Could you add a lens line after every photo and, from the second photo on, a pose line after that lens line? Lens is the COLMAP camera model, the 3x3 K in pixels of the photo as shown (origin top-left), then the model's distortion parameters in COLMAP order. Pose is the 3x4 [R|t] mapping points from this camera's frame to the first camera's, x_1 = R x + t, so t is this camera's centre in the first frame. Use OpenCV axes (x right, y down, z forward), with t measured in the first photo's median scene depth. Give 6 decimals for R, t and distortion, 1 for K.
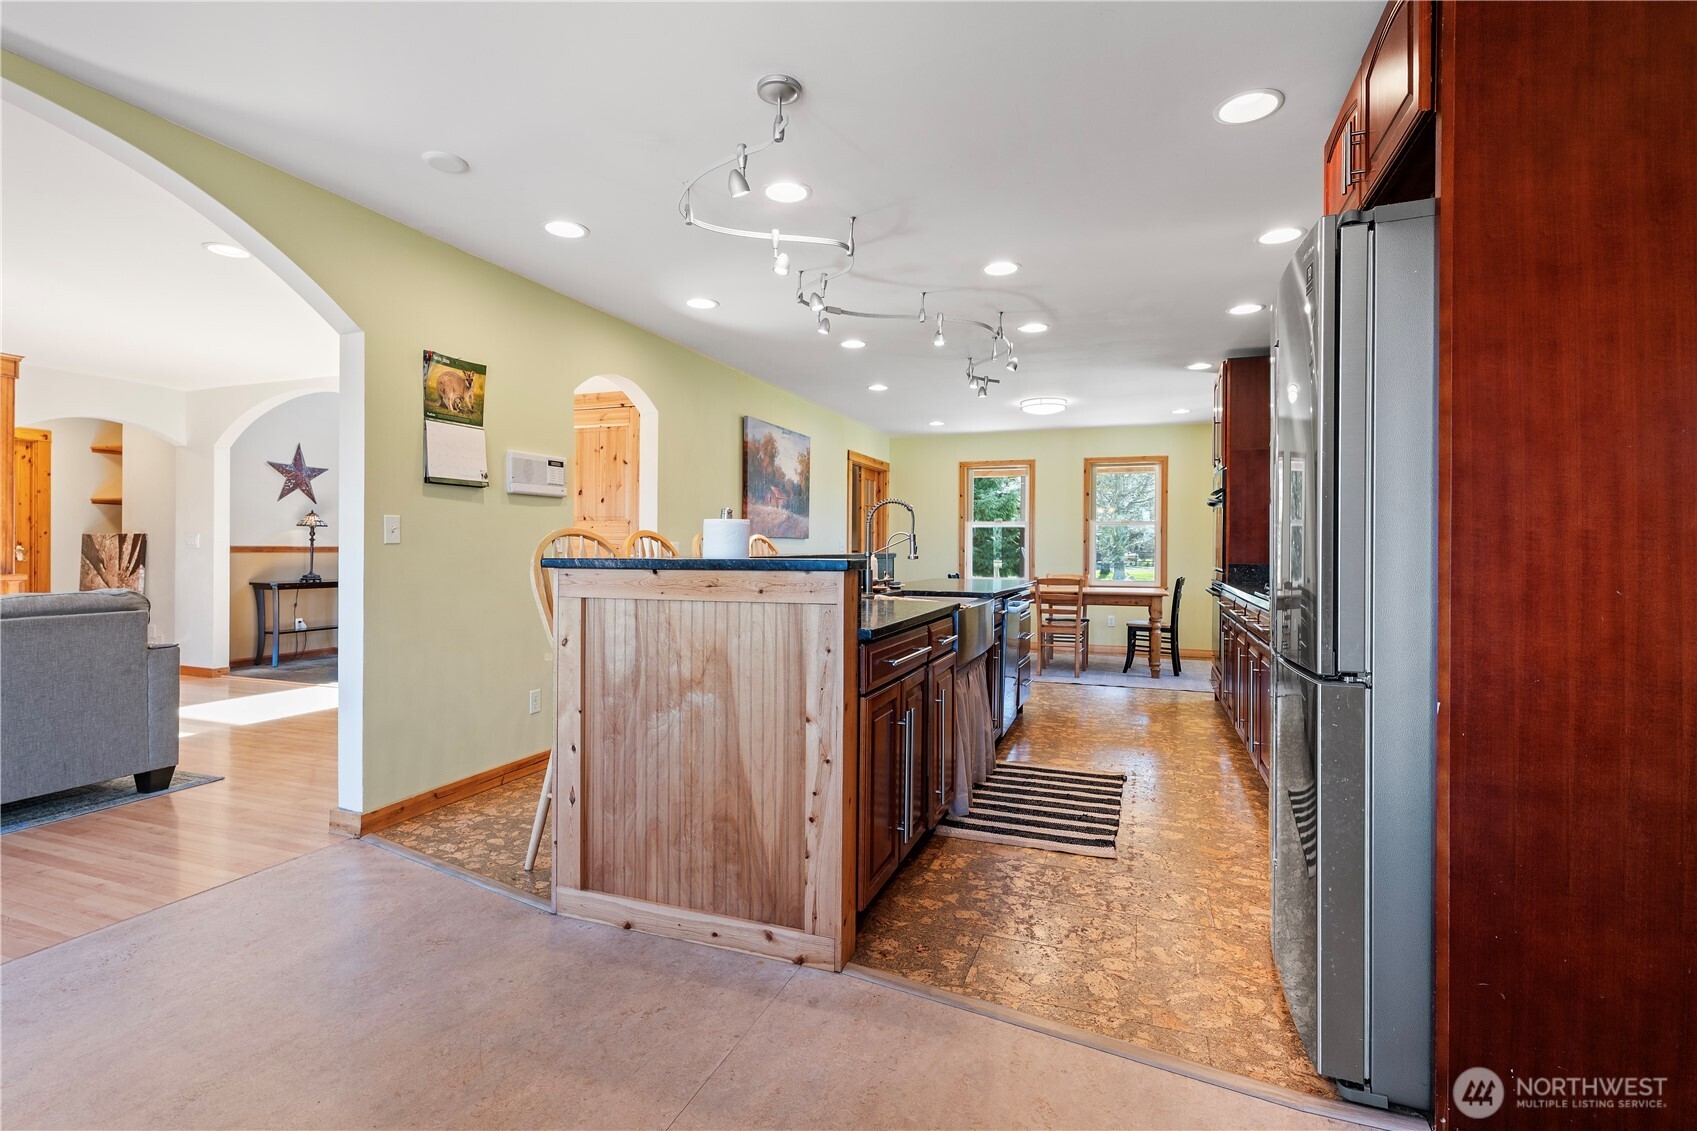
lens RADIAL K [[791.2, 0, 849.7], [0, 791.2, 549.4], [0, 0, 1]] dist [-0.000246, 0.000113]
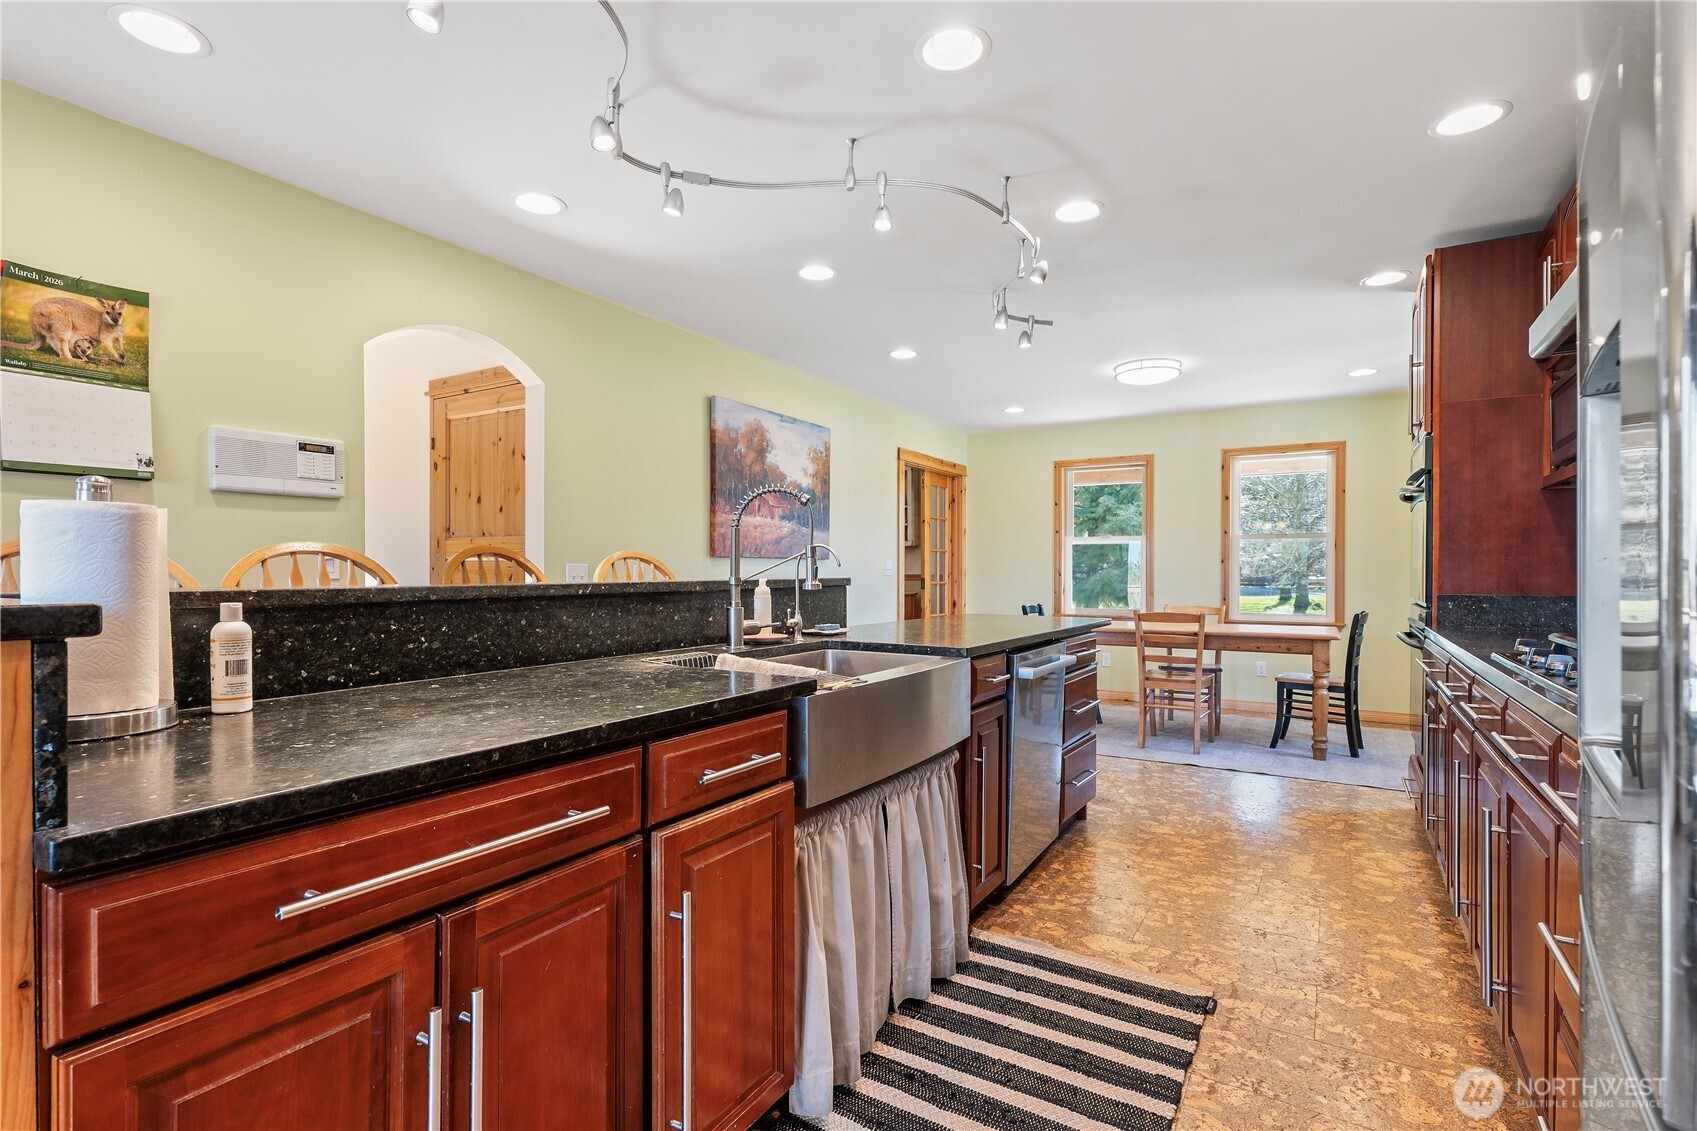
lens RADIAL K [[799.3, 0, 843.7], [0, 799.3, 572.9], [0, 0, 1]] dist [0.005329, 0.000543]
pose [[0.980440, -0.003870, -0.196782, 0.134753], [0.003815, 0.999993, -0.000663, 0.000466], [0.196783, -0.000101, 0.980447, 0.270672]]
